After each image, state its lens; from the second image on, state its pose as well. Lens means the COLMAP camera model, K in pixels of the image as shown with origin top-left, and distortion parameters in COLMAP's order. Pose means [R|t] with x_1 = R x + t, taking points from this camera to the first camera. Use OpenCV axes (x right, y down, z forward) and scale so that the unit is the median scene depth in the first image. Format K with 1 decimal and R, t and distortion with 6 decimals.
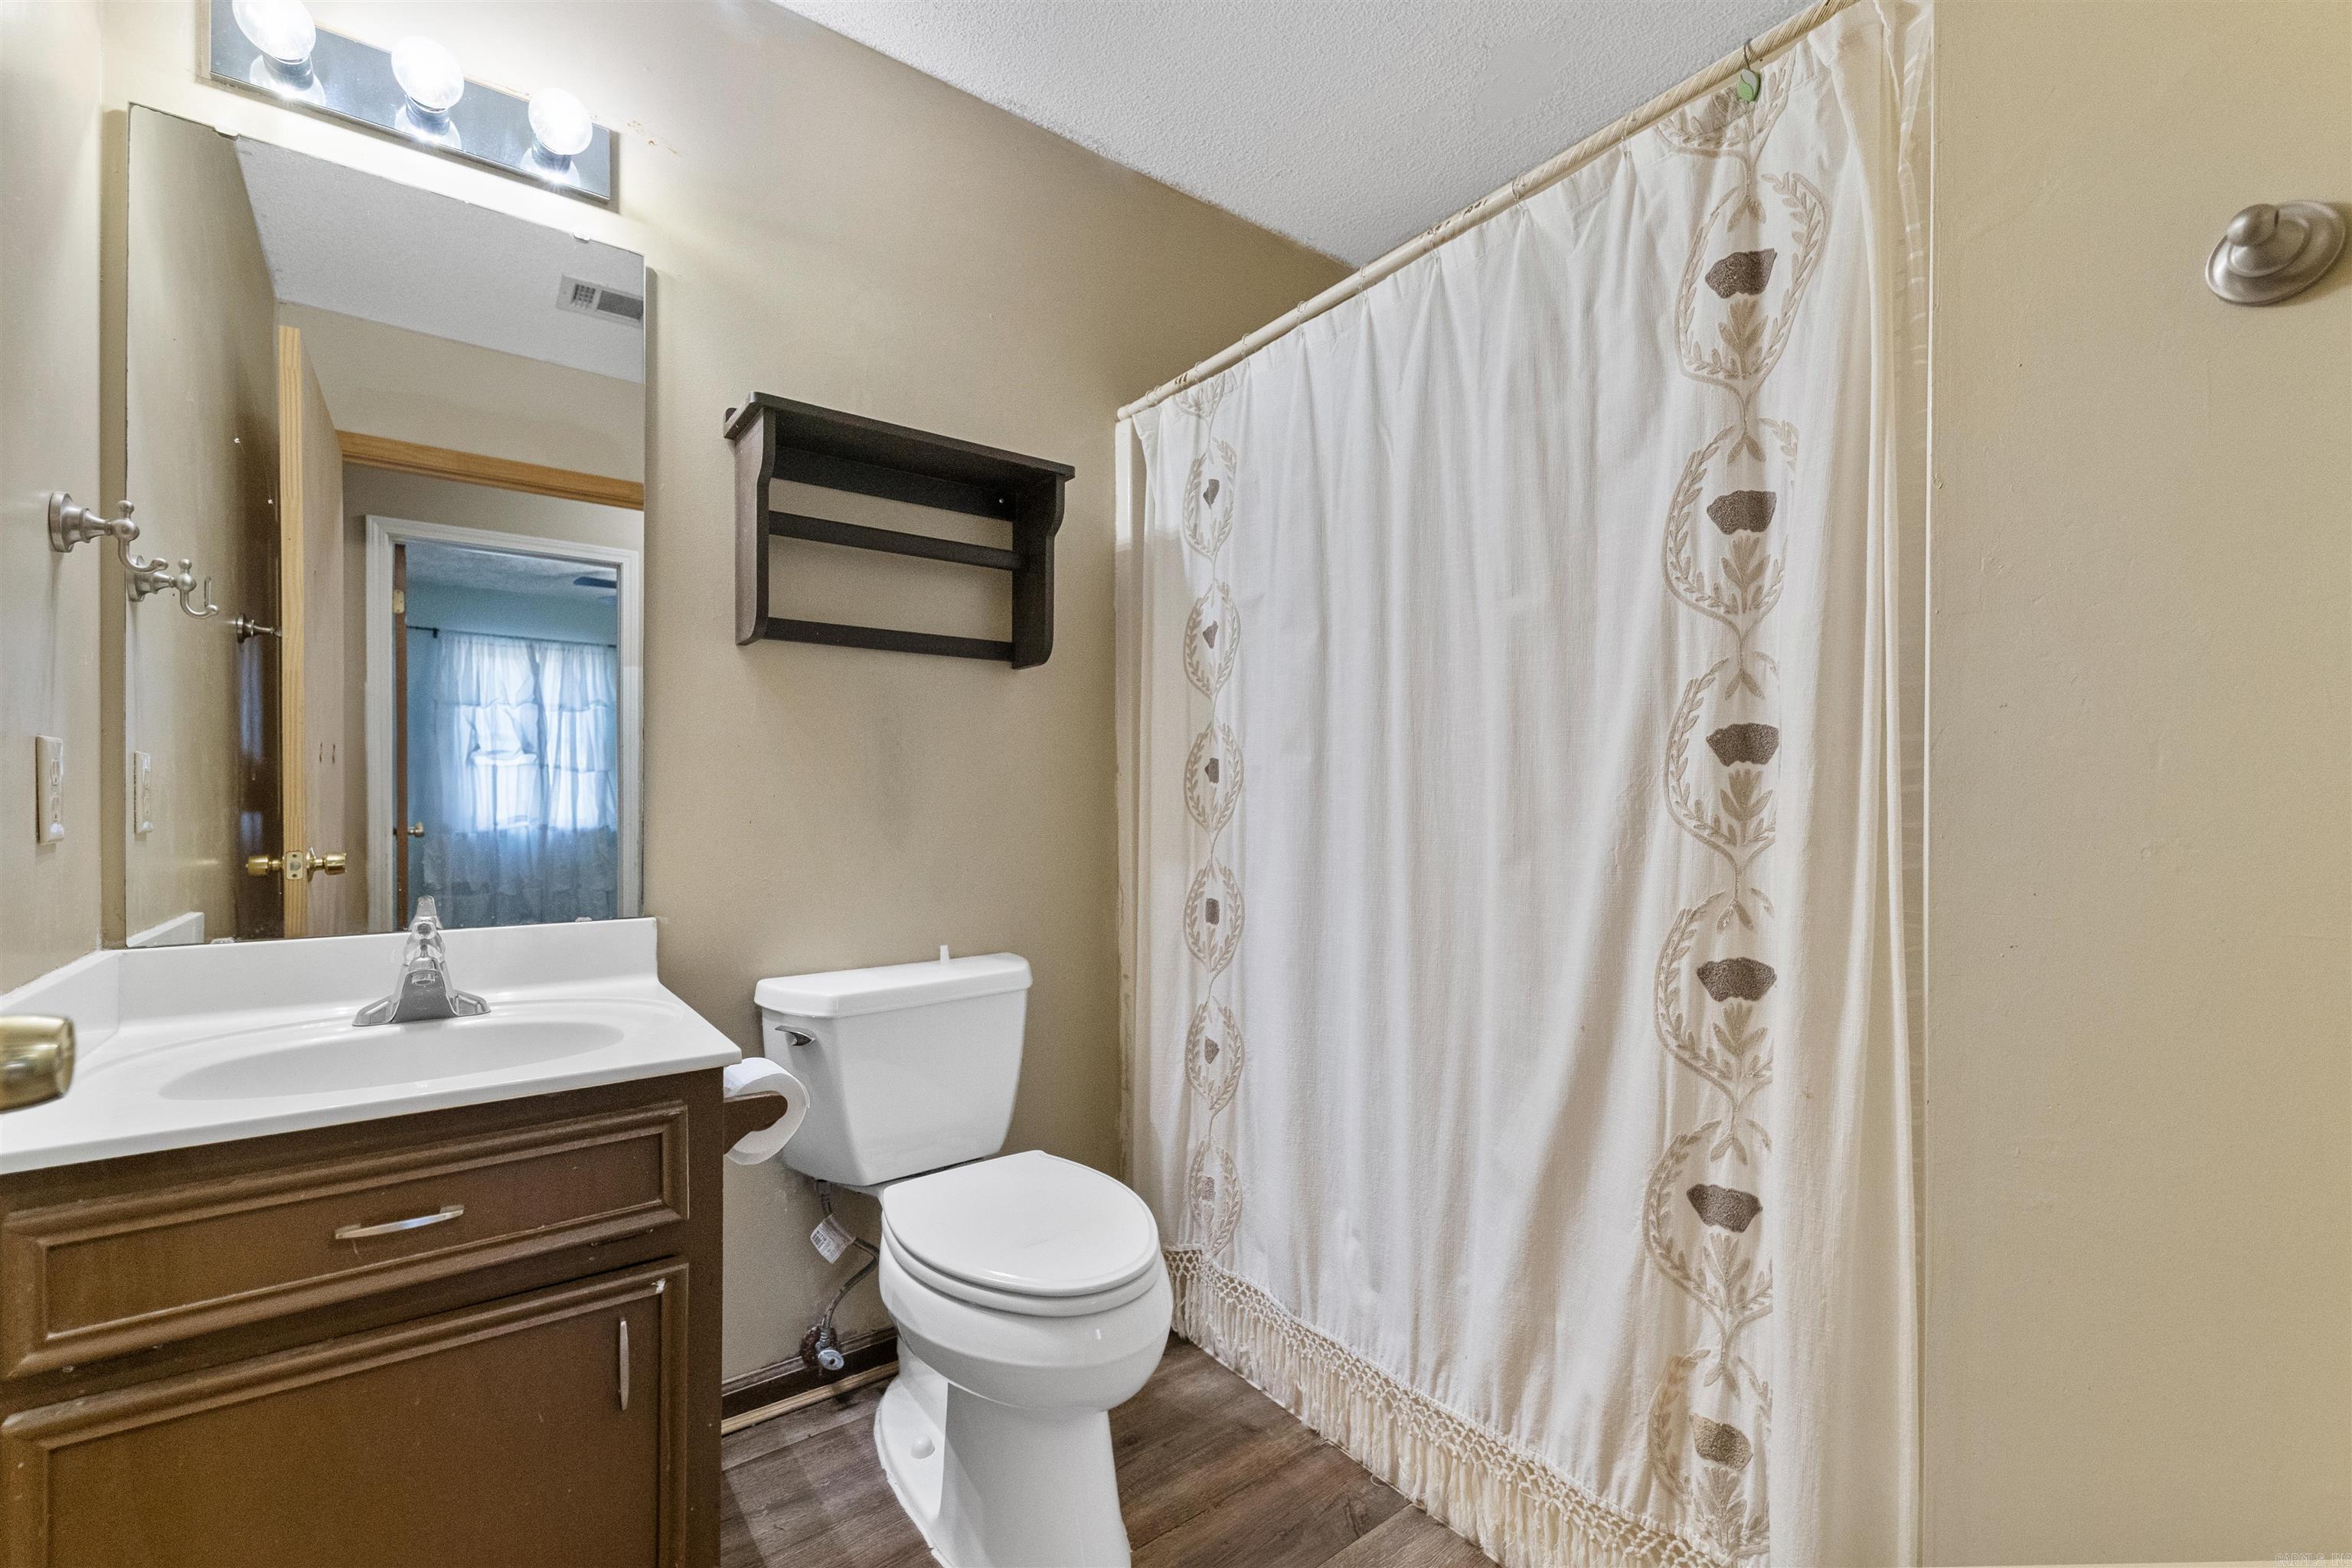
lens RADIAL K [[970.9, 0, 1167.4], [0, 970.9, 803.7], [0, 0, 1]] dist [0.003529, -0.003026]
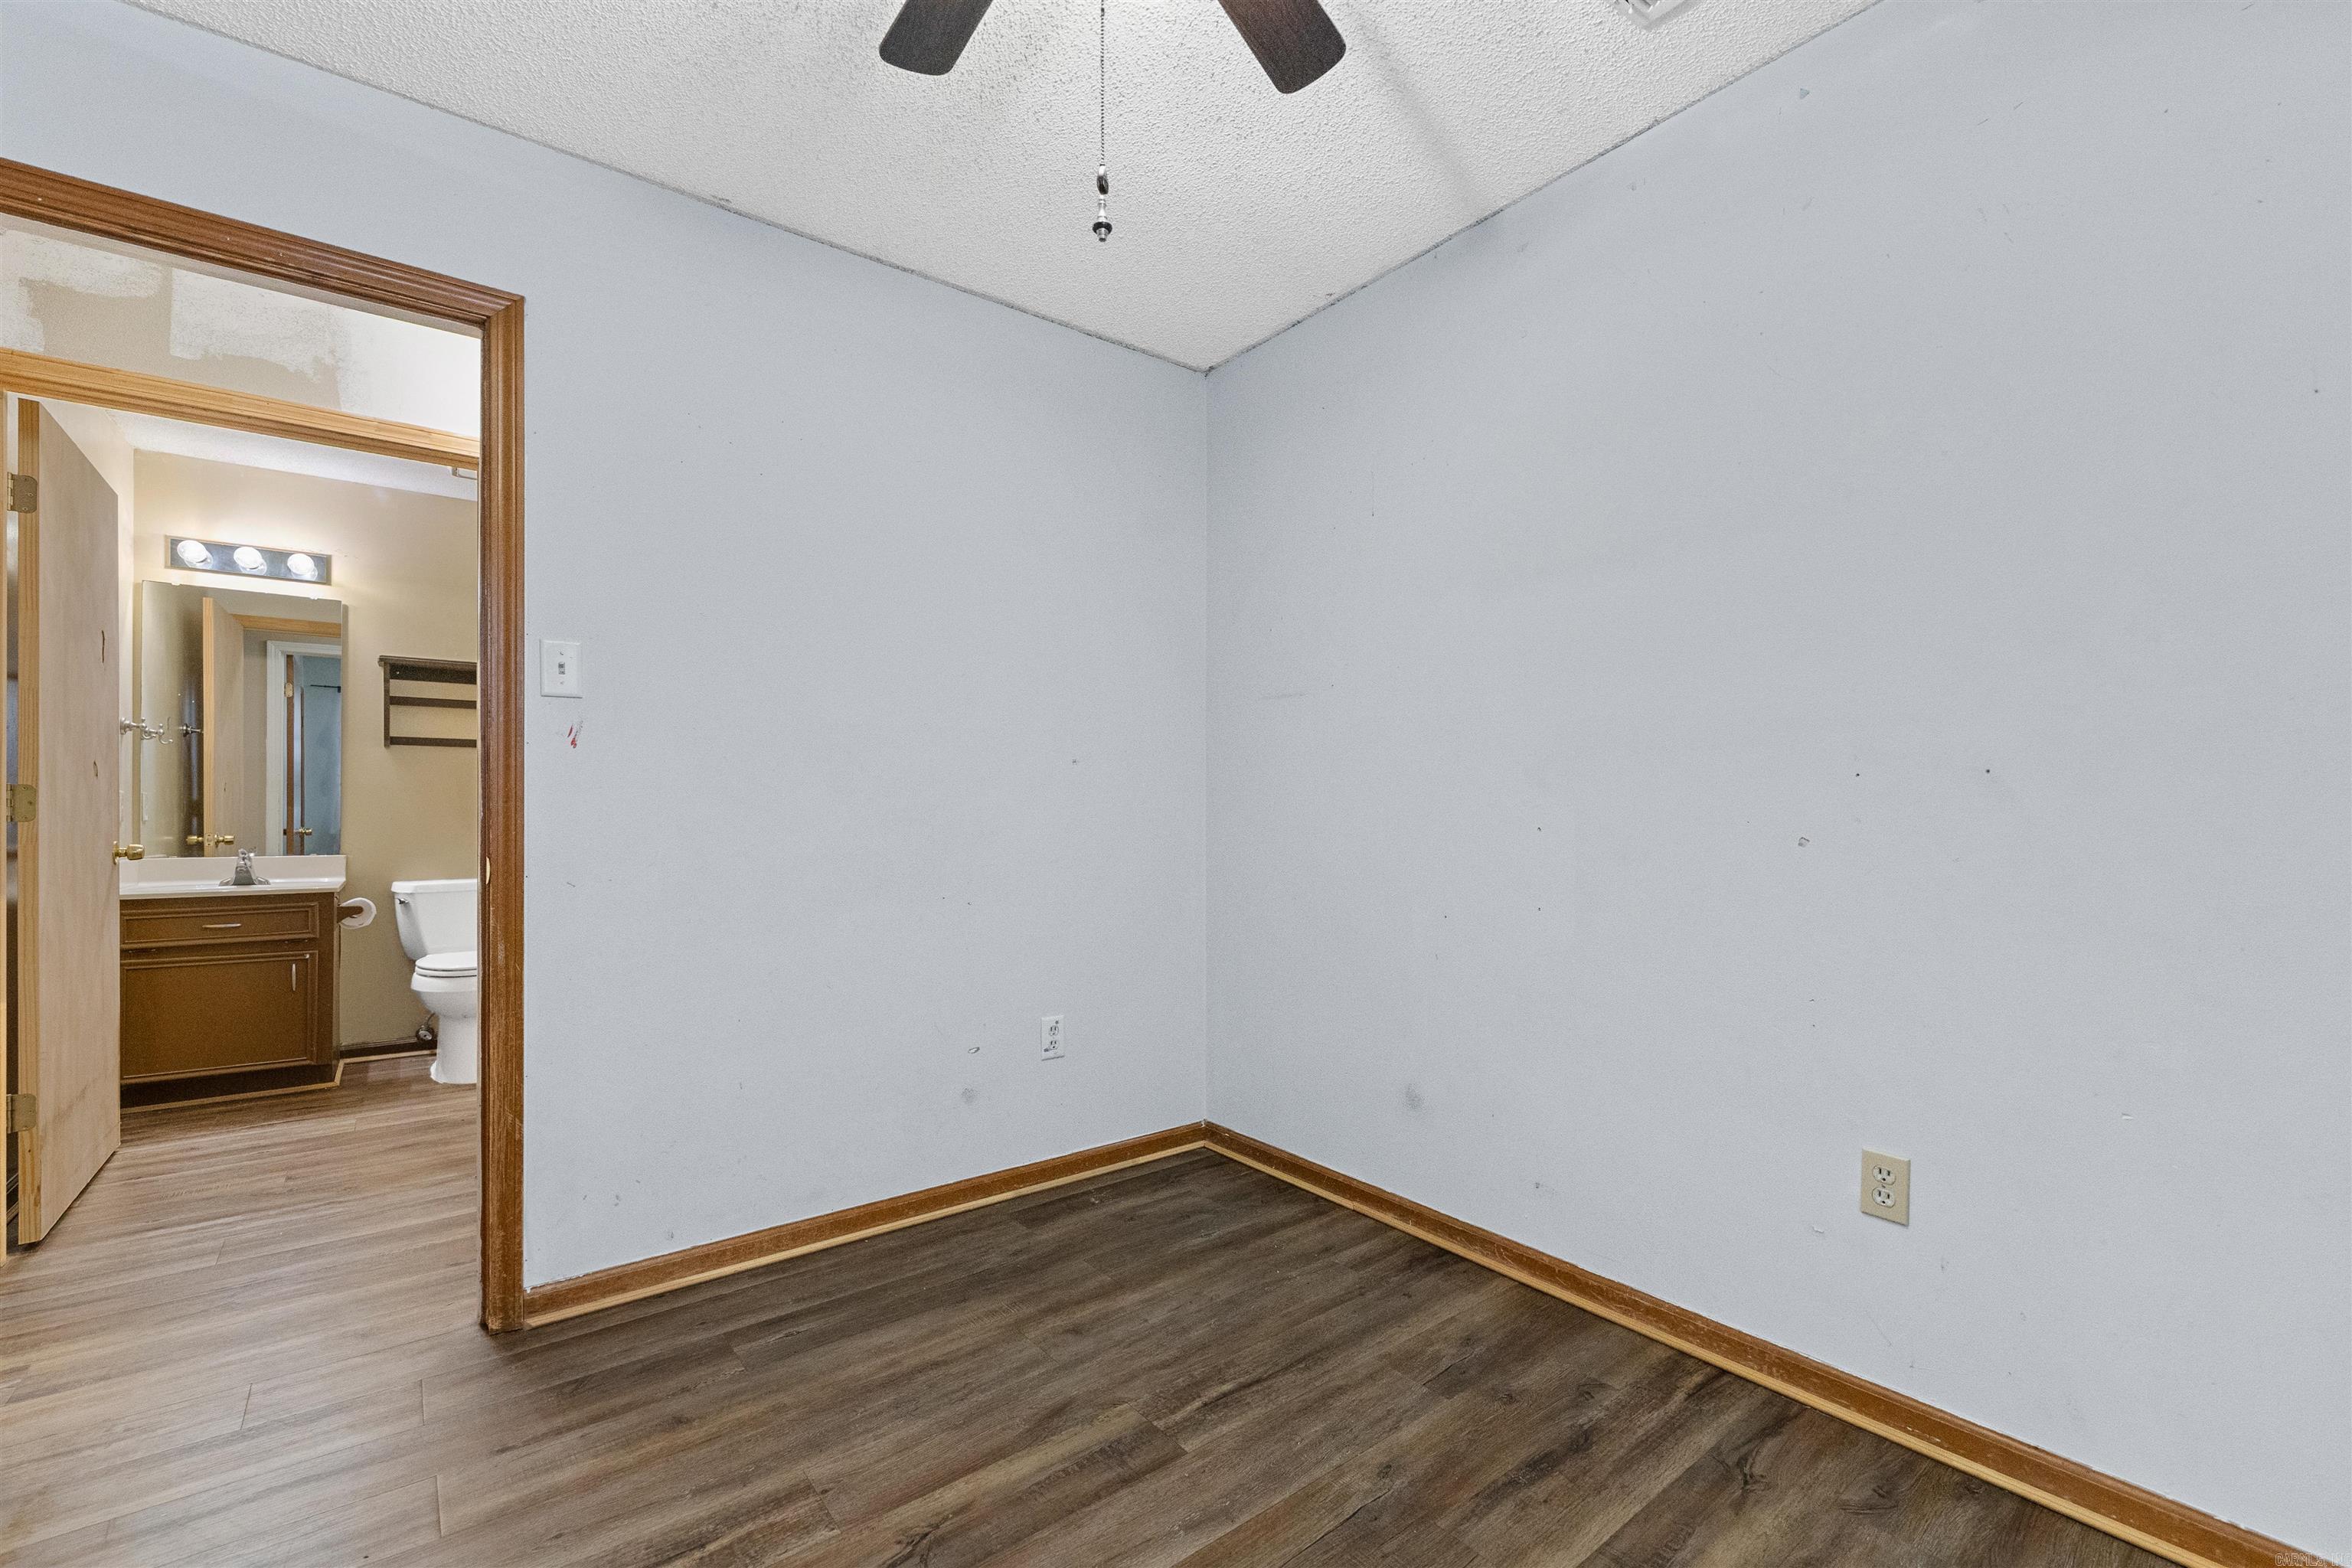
lens RADIAL K [[970.9, 0, 1180.7], [0, 970.9, 796.9], [0, 0, 1]] dist [0.003529, -0.003026]
pose [[0.999651, 0.000774, 0.026404, 1.628024], [-0.000178, 0.999745, -0.022602, 0.026910], [-0.026414, 0.022589, 0.999396, -1.639570]]
